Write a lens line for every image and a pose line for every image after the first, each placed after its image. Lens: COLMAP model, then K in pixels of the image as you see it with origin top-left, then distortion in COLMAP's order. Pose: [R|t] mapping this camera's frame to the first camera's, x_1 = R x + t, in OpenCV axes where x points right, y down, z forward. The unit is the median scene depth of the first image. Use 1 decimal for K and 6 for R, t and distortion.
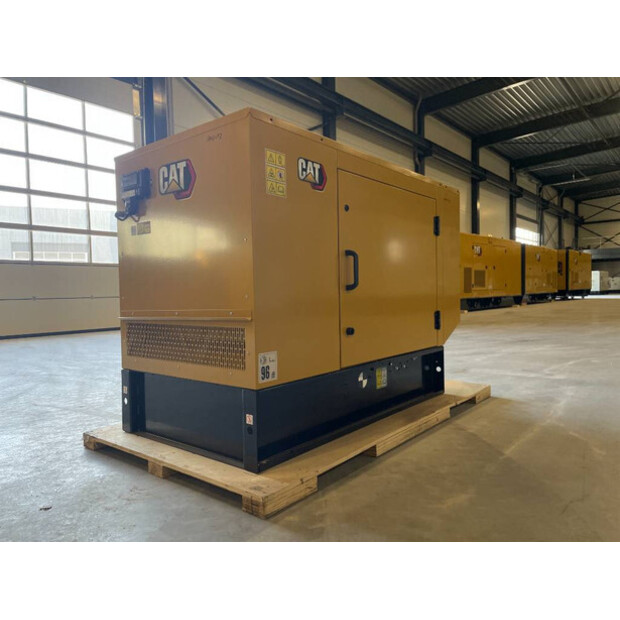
lens RADIAL K [[473.2, 0, 313.7], [0, 473.2, 302.8], [0, 0, 1]] dist [0.087563, -0.114118]
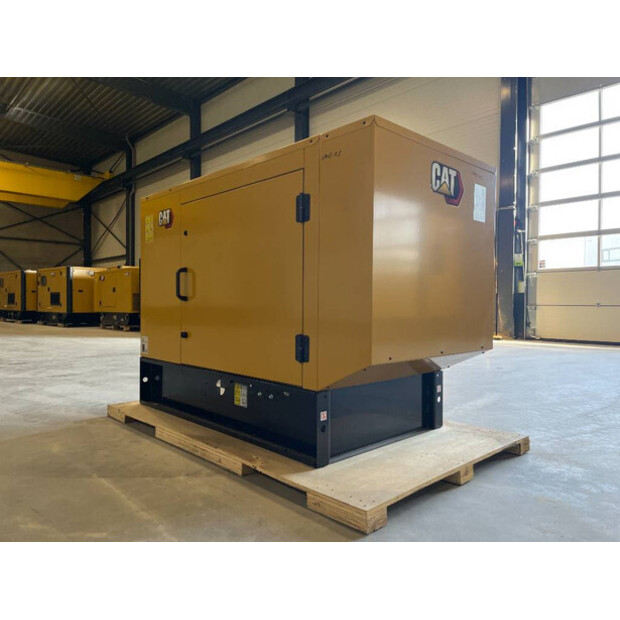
lens RADIAL K [[473.2, 0, 313.7], [0, 473.2, 302.8], [0, 0, 1]] dist [0.087563, -0.114118]
pose [[-0.136780, 0.020471, -0.990390, 1.102347], [-0.025640, 0.999378, 0.024198, -0.052709], [0.990270, 0.028703, -0.136170, 1.335302]]
